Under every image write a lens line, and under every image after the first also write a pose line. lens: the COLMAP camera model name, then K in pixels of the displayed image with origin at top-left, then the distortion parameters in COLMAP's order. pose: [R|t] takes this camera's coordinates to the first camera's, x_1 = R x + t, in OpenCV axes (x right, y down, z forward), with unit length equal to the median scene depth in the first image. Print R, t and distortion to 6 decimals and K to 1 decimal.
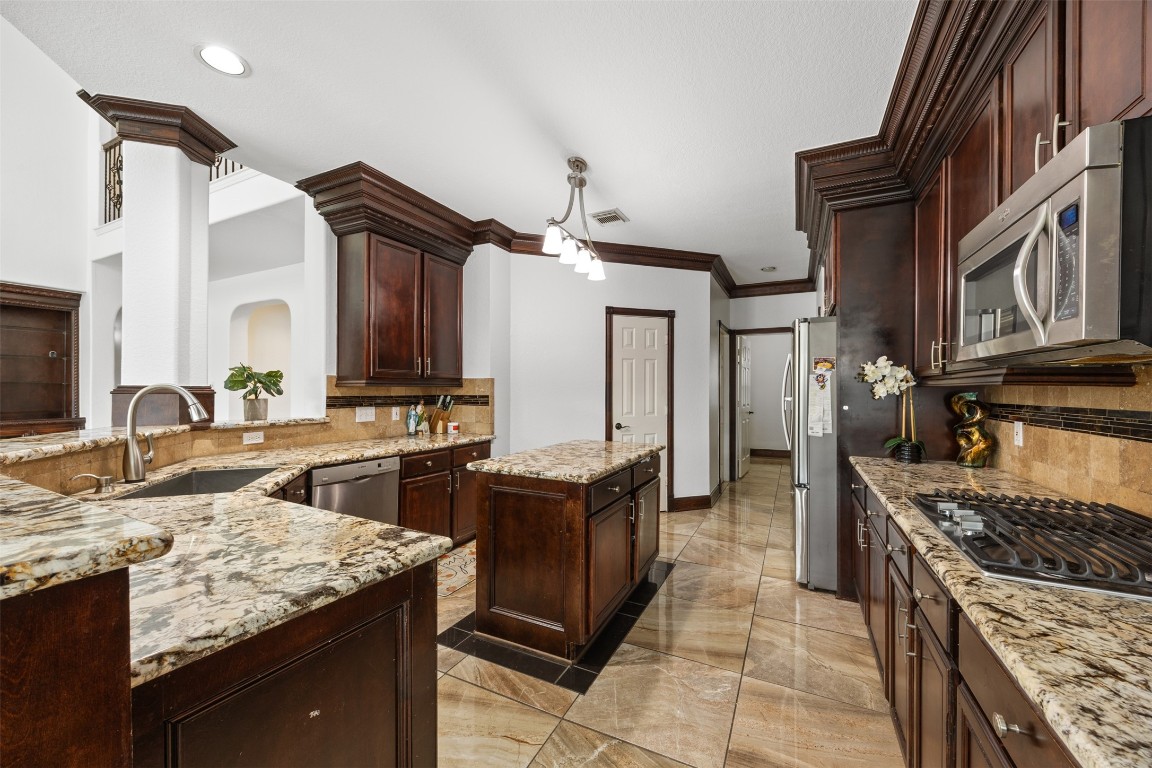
lens RADIAL K [[442.3, 0, 577.1], [0, 442.3, 389.5], [0, 0, 1]] dist [-0.001110, -0.000029]
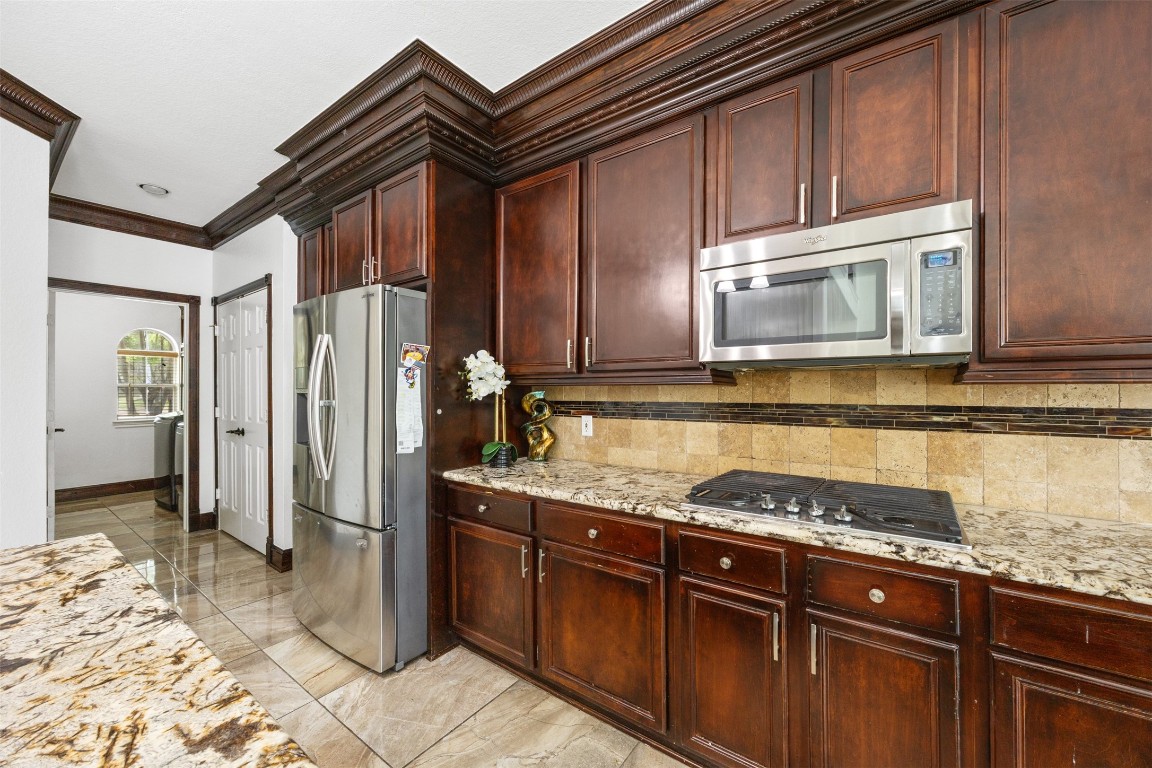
lens RADIAL K [[442.3, 0, 577.7], [0, 442.3, 388.7], [0, 0, 1]] dist [-0.001110, -0.000029]
pose [[0.161083, 0.000665, 0.986941, -0.174179], [-0.000114, 1.000000, -0.000655, 0.001330], [-0.986941, -0.000006, 0.161083, 0.834965]]
